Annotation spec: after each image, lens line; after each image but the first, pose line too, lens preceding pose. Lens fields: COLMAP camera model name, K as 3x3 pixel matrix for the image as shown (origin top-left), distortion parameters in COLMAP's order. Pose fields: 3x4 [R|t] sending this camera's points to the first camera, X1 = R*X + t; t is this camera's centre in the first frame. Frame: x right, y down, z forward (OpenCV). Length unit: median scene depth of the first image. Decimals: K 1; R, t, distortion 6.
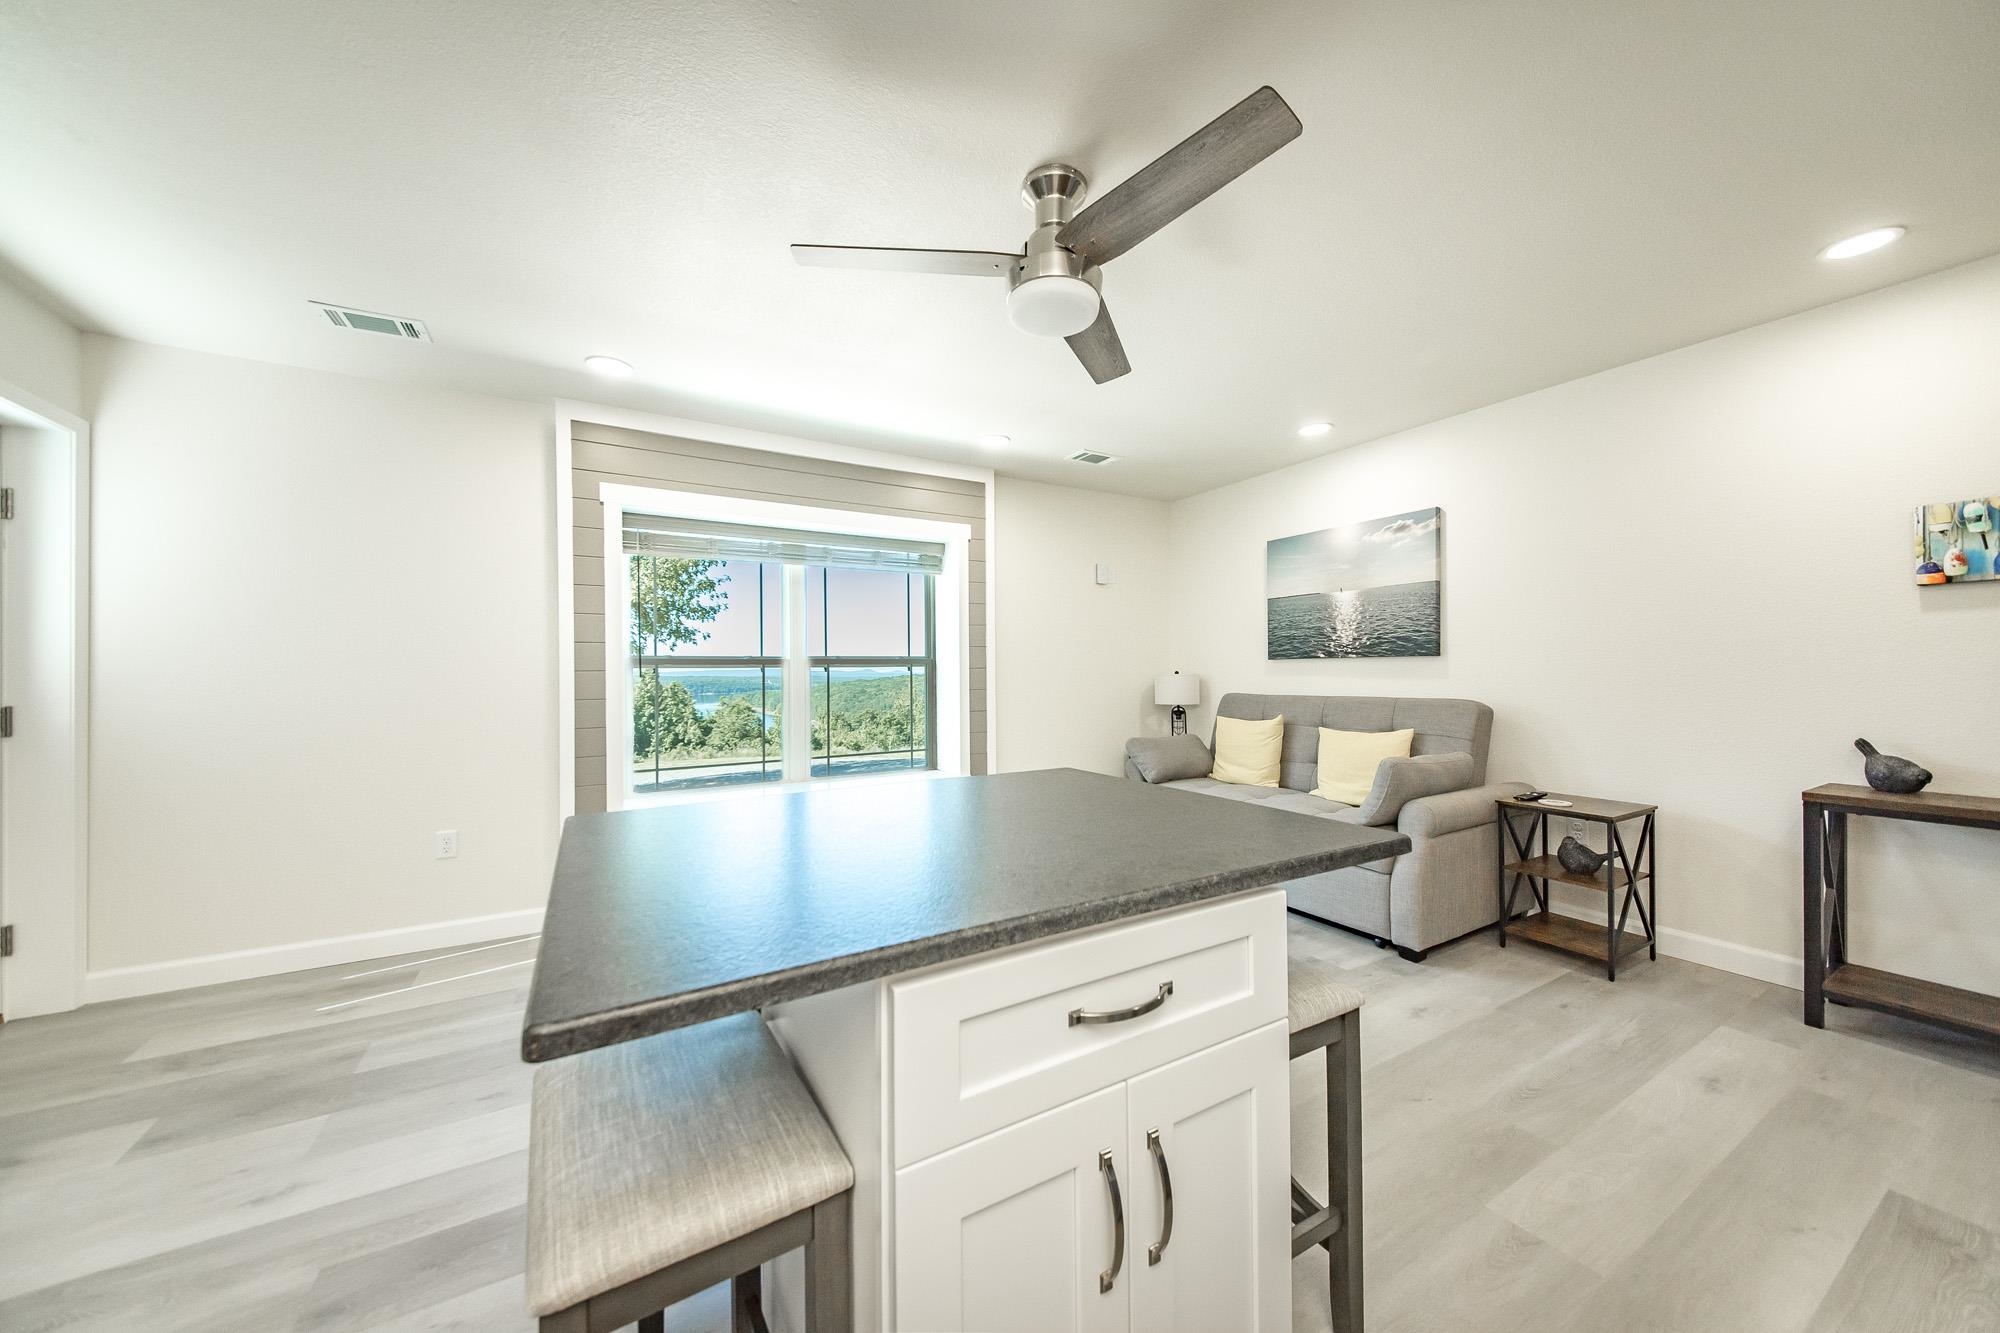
lens RADIAL K [[689.7, 0, 1004.8], [0, 689.7, 668.7], [0, 0, 1]] dist [0.011237, -0.002118]
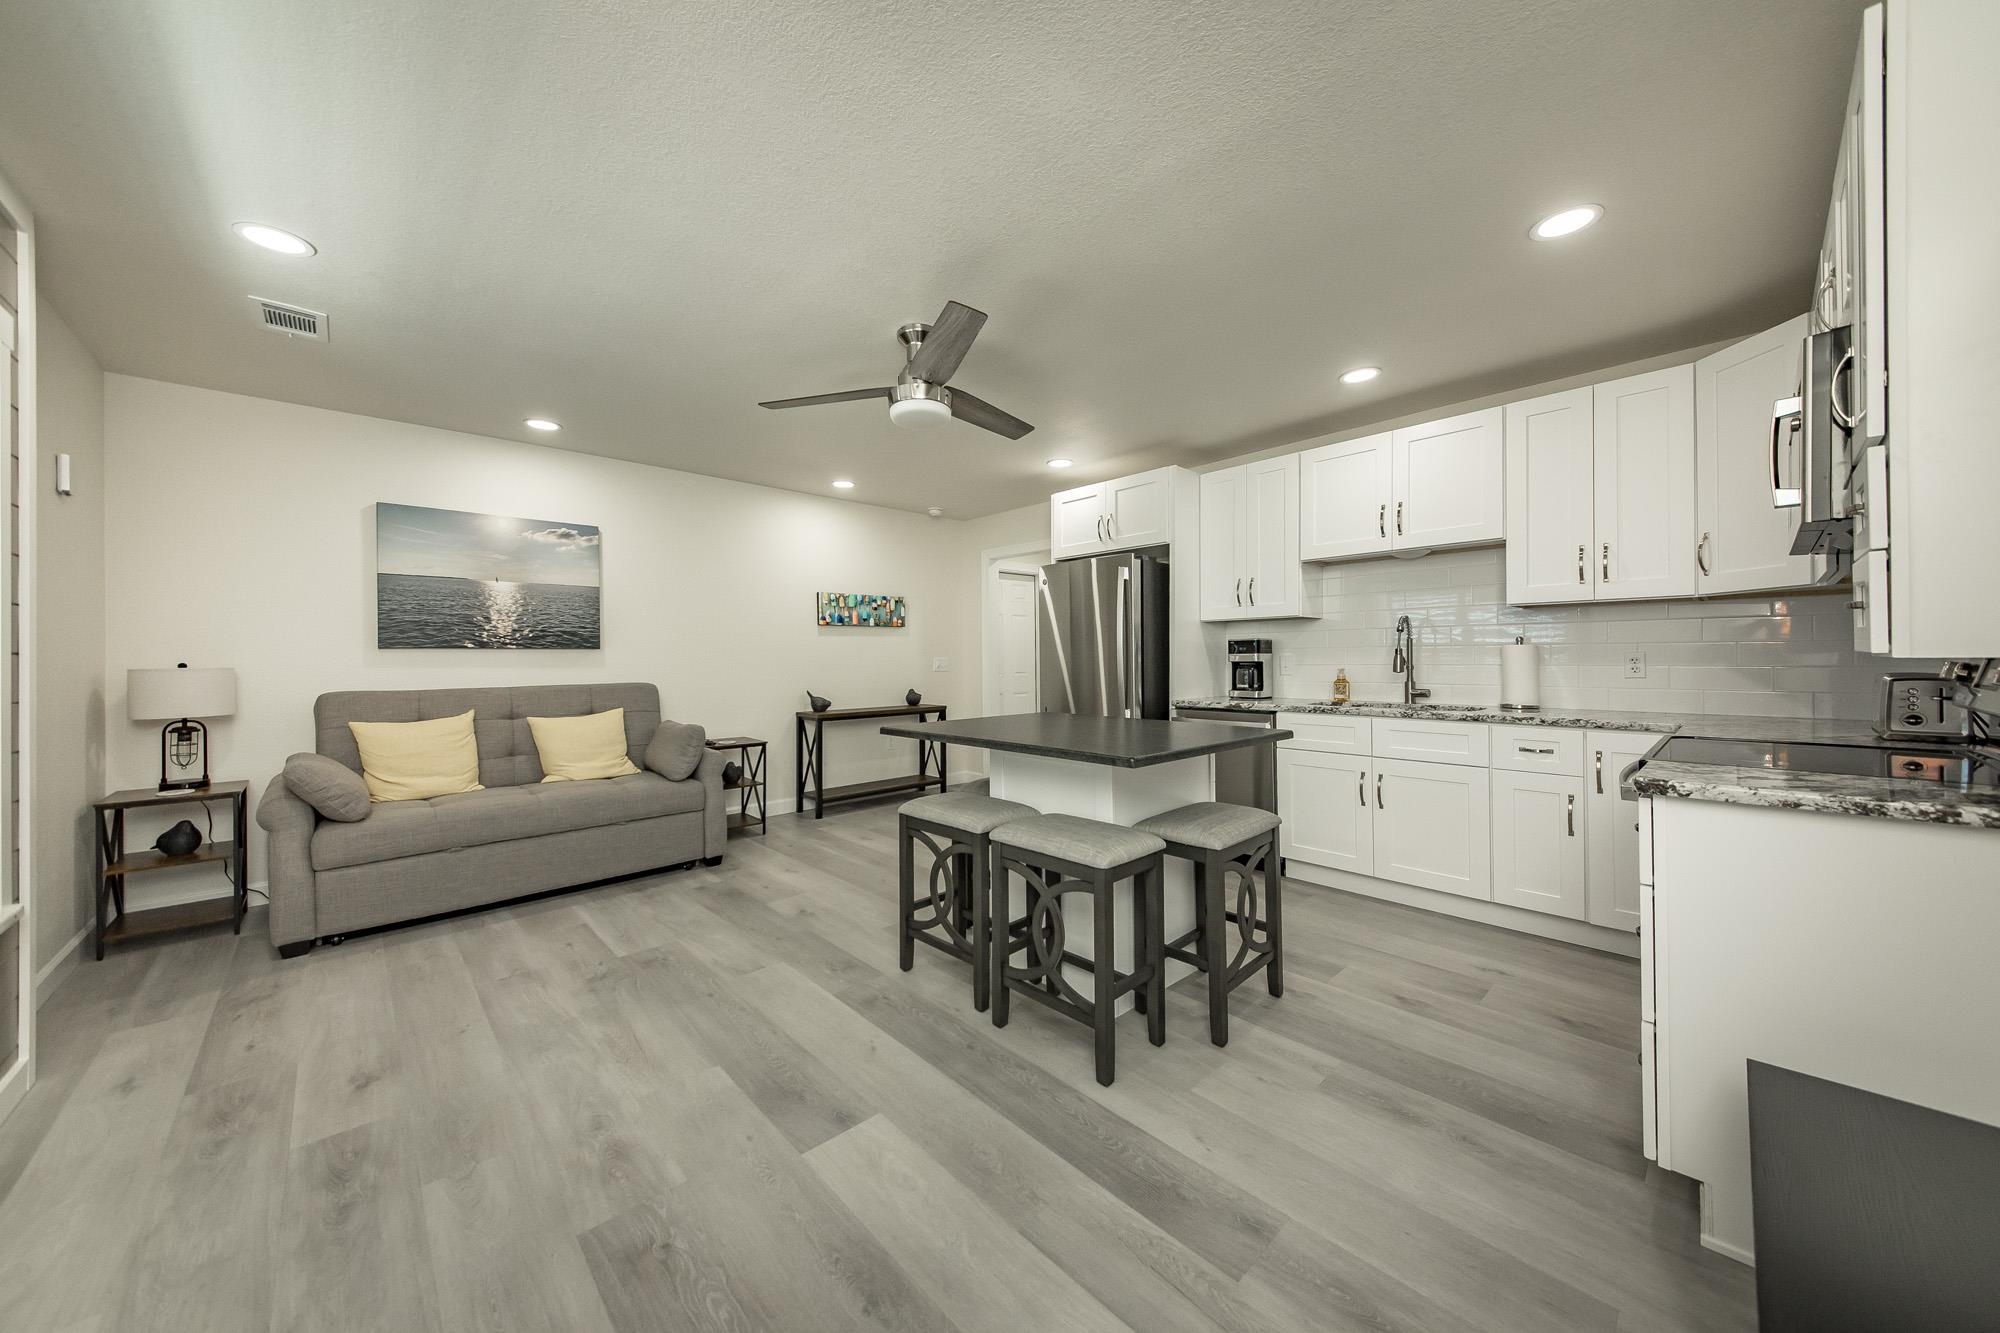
lens RADIAL K [[689.7, 0, 987.5], [0, 689.7, 660.5], [0, 0, 1]] dist [0.011237, -0.002118]
pose [[-0.215203, 0.003597, 0.976563, -0.680237], [0.003646, 0.999989, -0.002880, 0.007504], [-0.976563, 0.002941, -0.215214, 0.569715]]
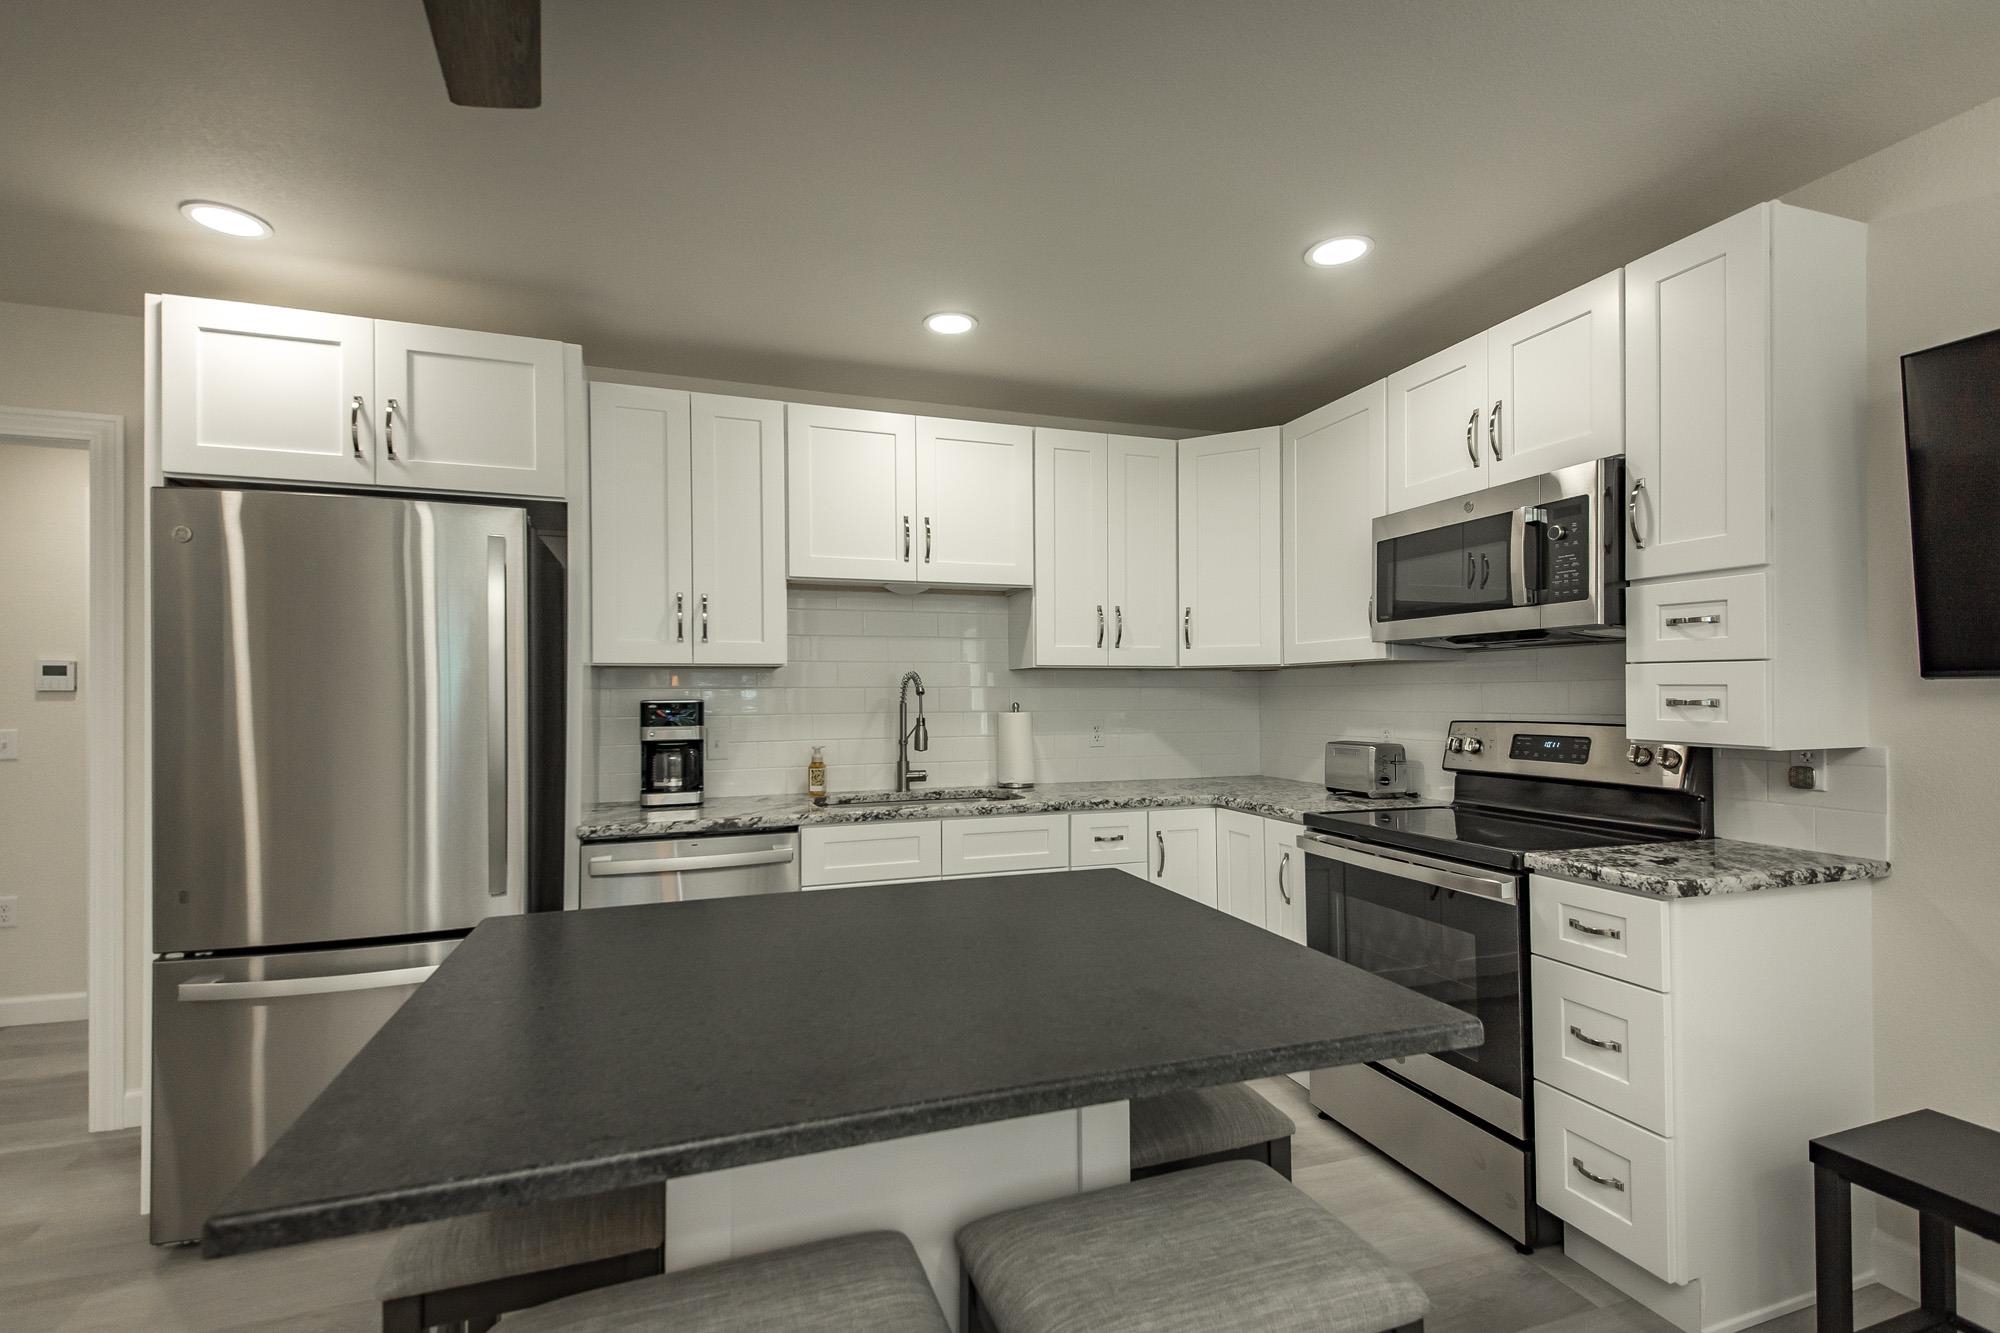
lens RADIAL K [[892.2, 0, 1002.3], [0, 892.2, 683.1], [0, 0, 1]] dist [0.019992, -0.002188]
pose [[-0.978934, 0.013058, 0.203757, -0.139377], [0.009538, 0.999788, -0.018250, -0.026499], [-0.203952, -0.015922, -0.978851, 0.661553]]
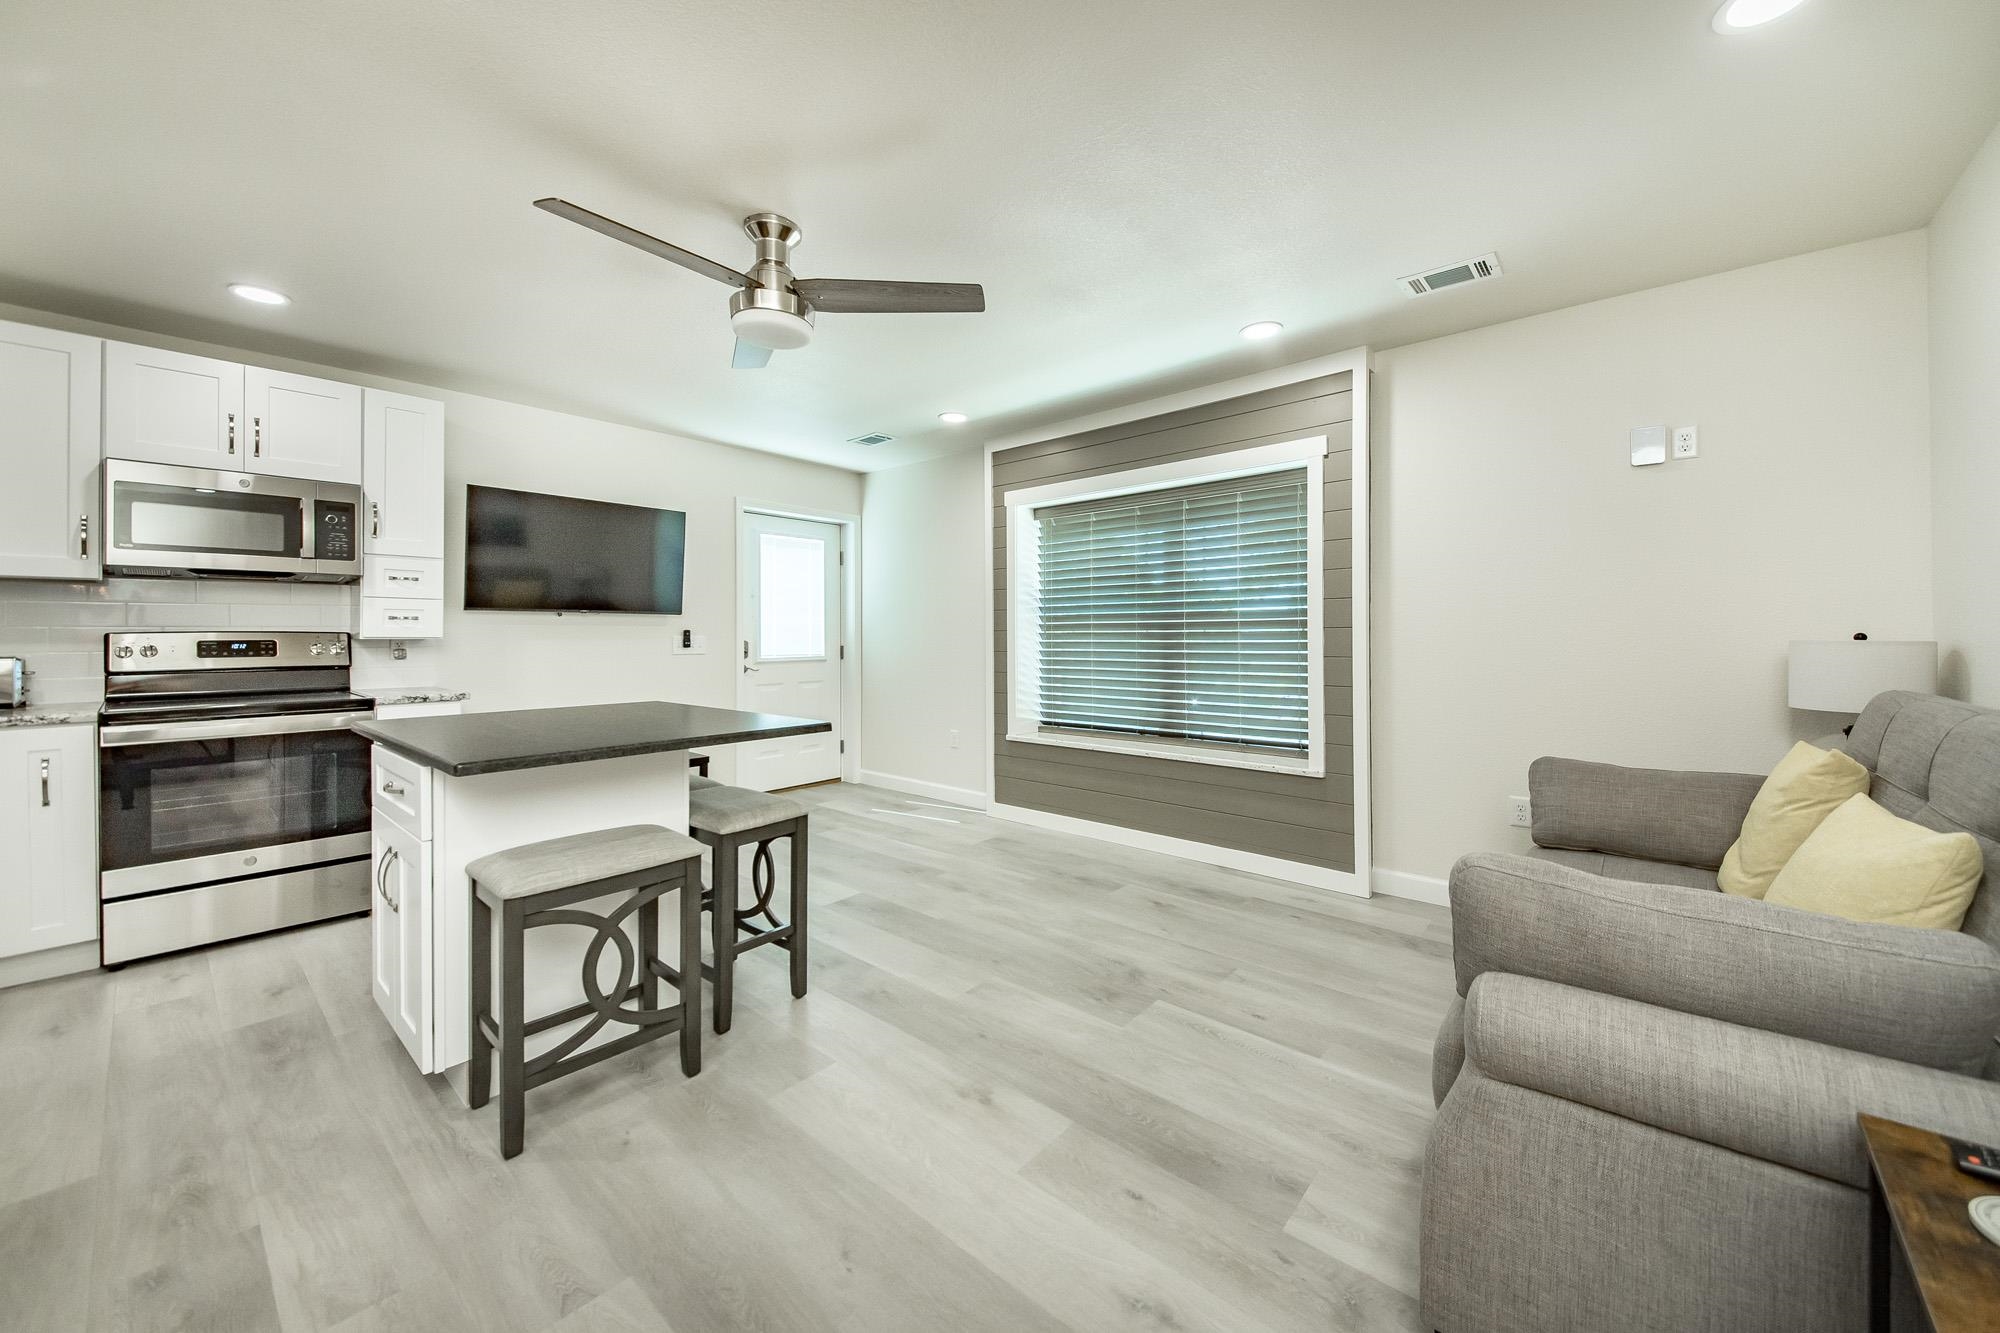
lens RADIAL K [[740.2, 0, 981.6], [0, 740.2, 635.9], [0, 0, 1]] dist [0.002215, -0.002406]
pose [[0.299901, 0.006750, -0.953946, 0.681940], [0.006391, 0.999938, 0.009085, -0.001296], [0.953949, -0.008822, 0.299839, 0.461012]]
